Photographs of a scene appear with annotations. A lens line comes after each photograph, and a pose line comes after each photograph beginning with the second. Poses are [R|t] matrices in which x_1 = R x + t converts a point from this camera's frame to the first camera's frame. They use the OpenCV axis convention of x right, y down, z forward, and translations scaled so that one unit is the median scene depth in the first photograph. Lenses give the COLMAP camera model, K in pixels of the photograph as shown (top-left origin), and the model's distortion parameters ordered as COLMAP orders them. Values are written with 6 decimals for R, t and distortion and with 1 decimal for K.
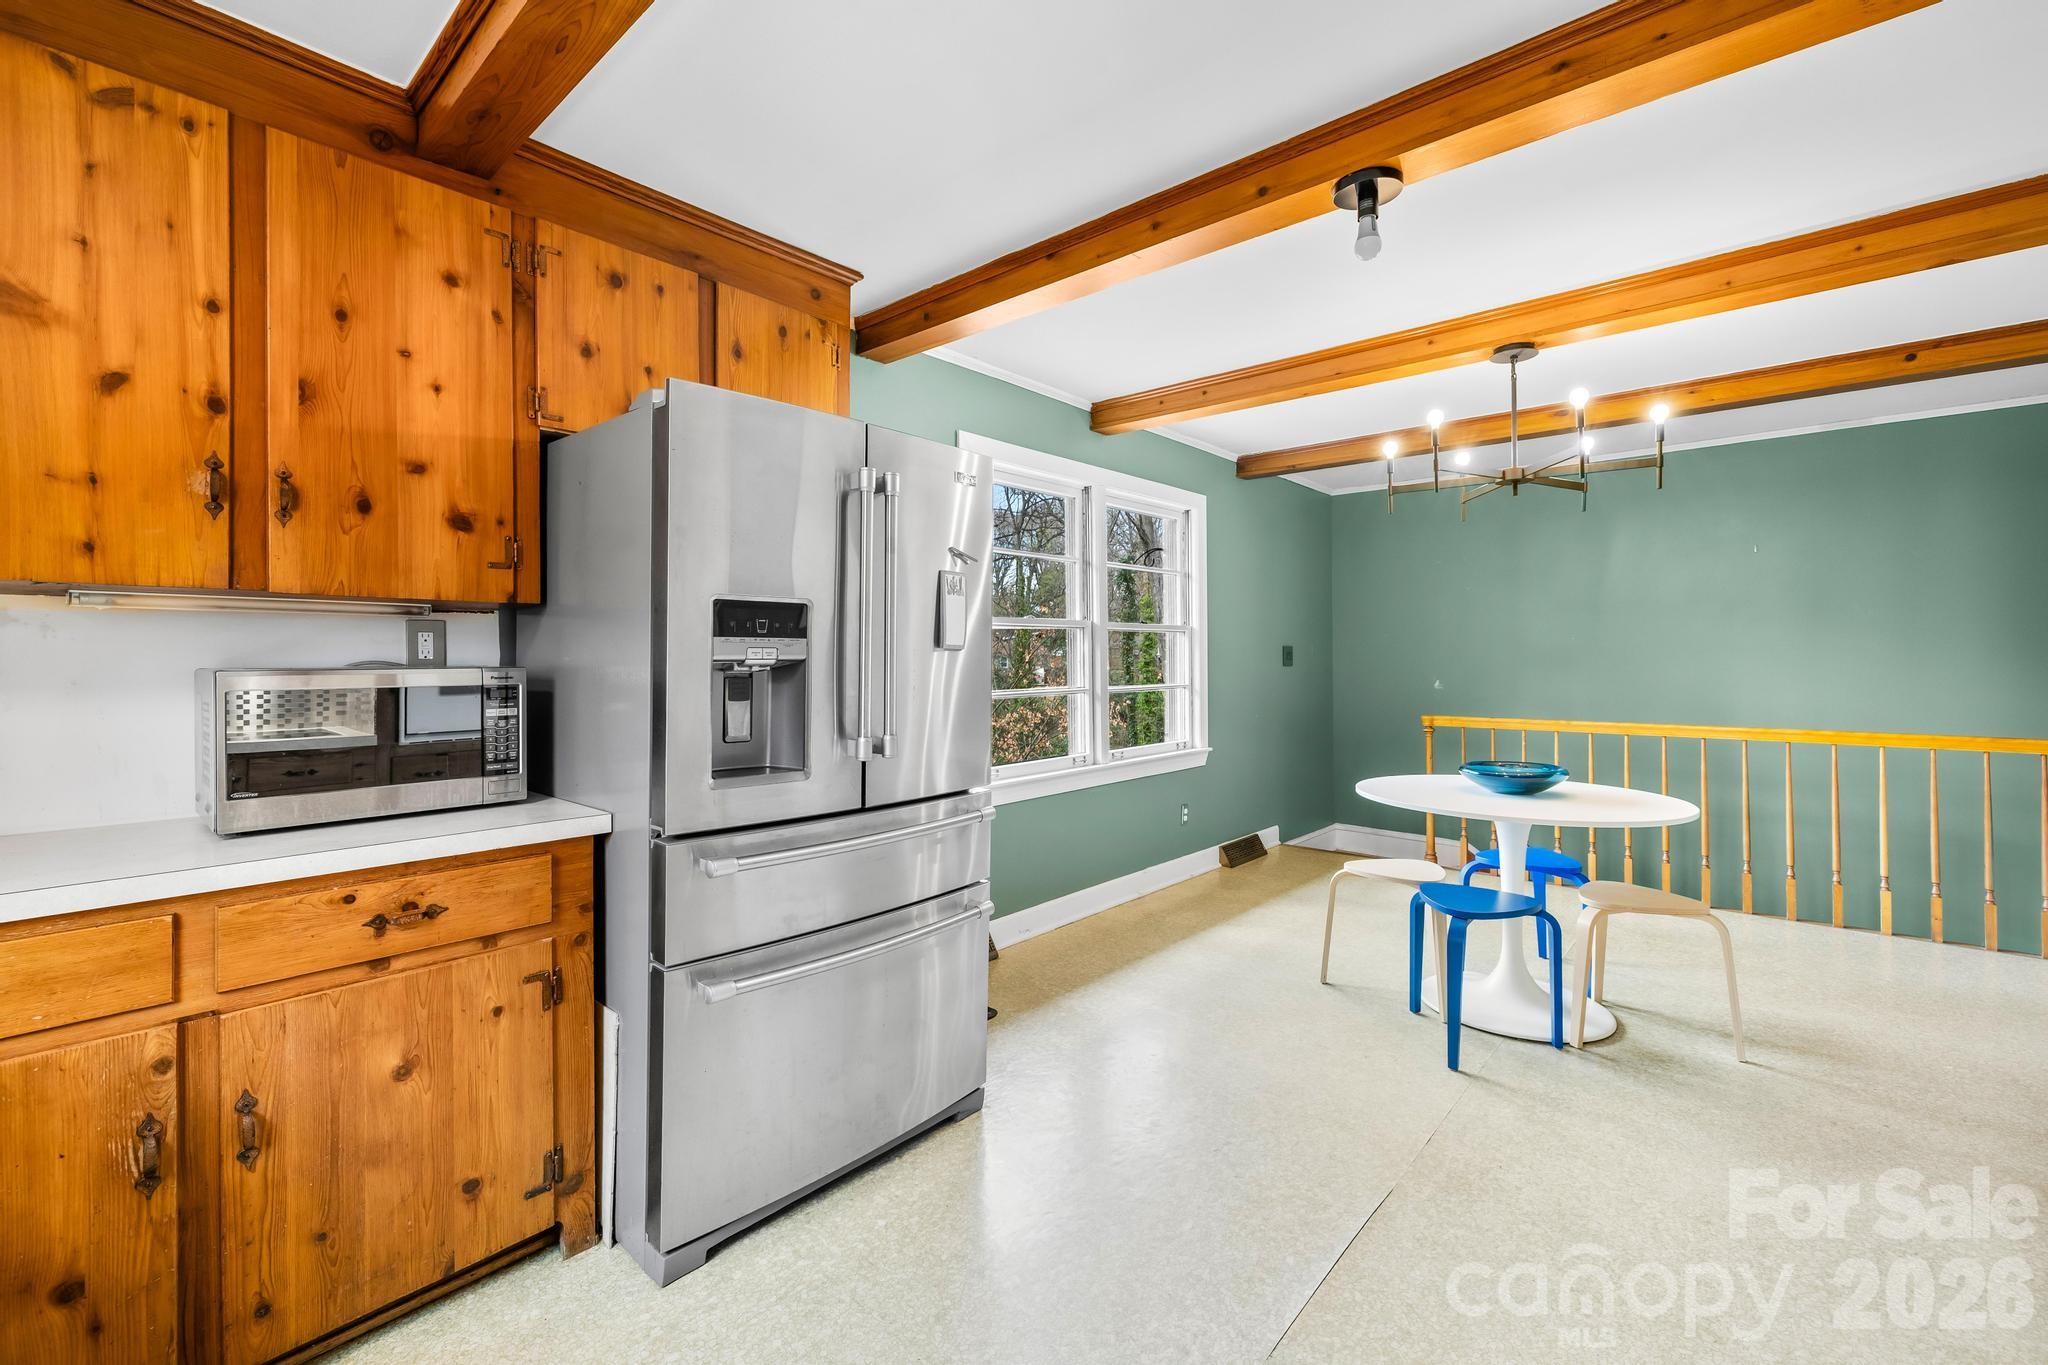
lens RADIAL K [[863.8, 0, 1010.7], [0, 863.8, 662.5], [0, 0, 1]] dist [0.000178, 0.000074]
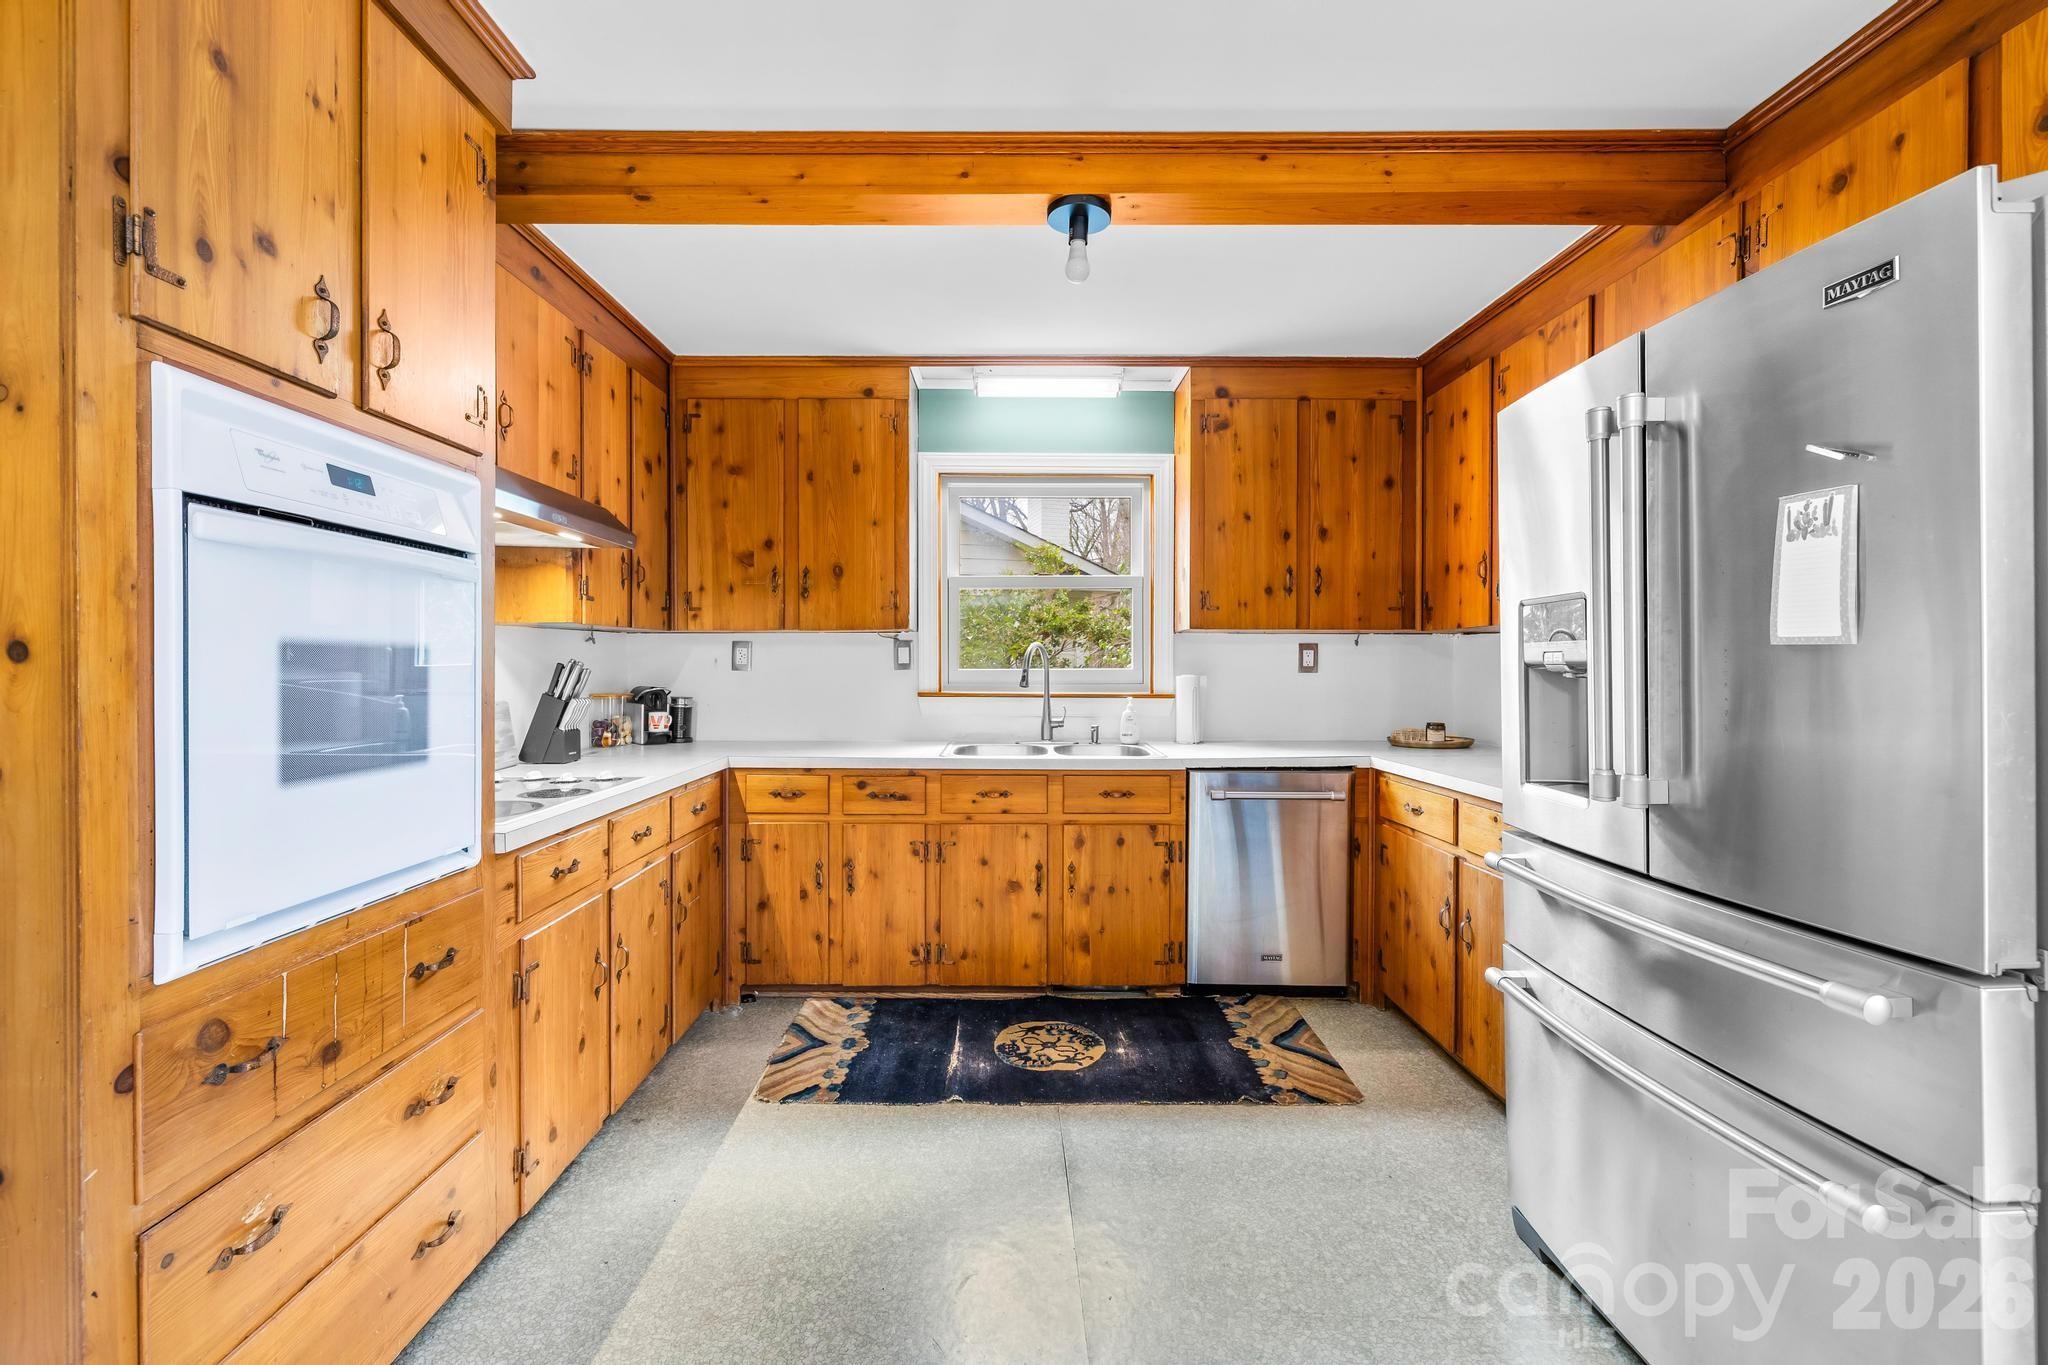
lens RADIAL K [[858.2, 0, 1016.3], [0, 858.2, 673.8], [0, 0, 1]] dist [-0.001321, 0.000043]
pose [[-0.733415, 0.009978, -0.679708, 0.361482], [0.001479, 0.999913, 0.013083, -0.003380], [0.679779, 0.008590, -0.733366, 0.613708]]
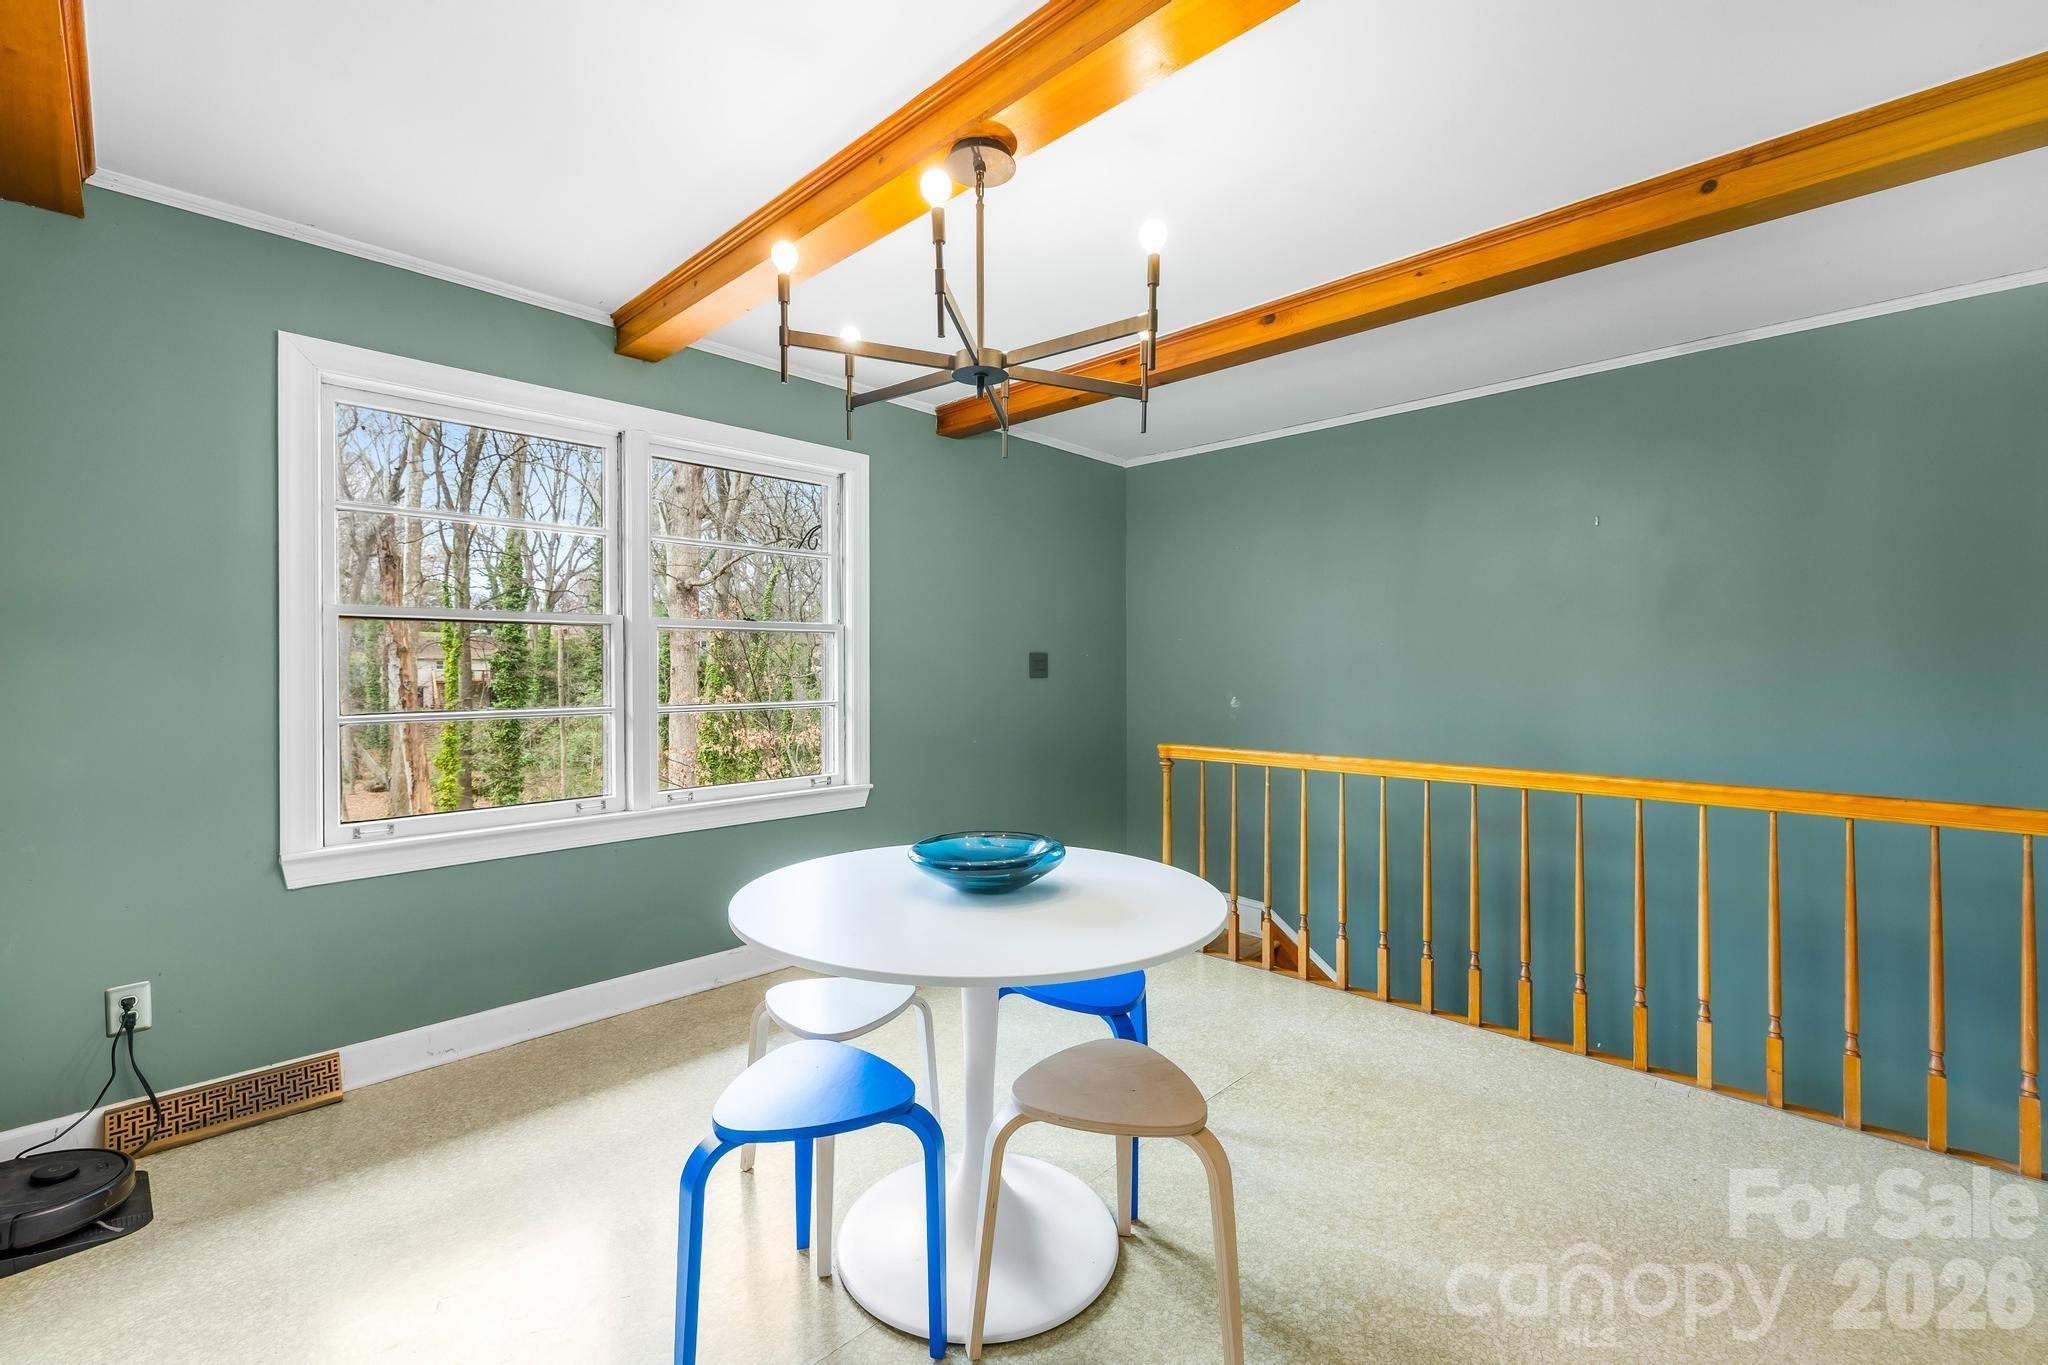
lens RADIAL K [[853.5, 0, 1012.2], [0, 853.5, 680.2], [0, 0, 1]] dist [0.001093, 0.000054]
pose [[0.999010, 0.005406, -0.044163, 0.510562], [-0.005020, 0.999948, 0.008837, -0.001426], [0.044209, -0.008606, 0.998985, 0.323919]]
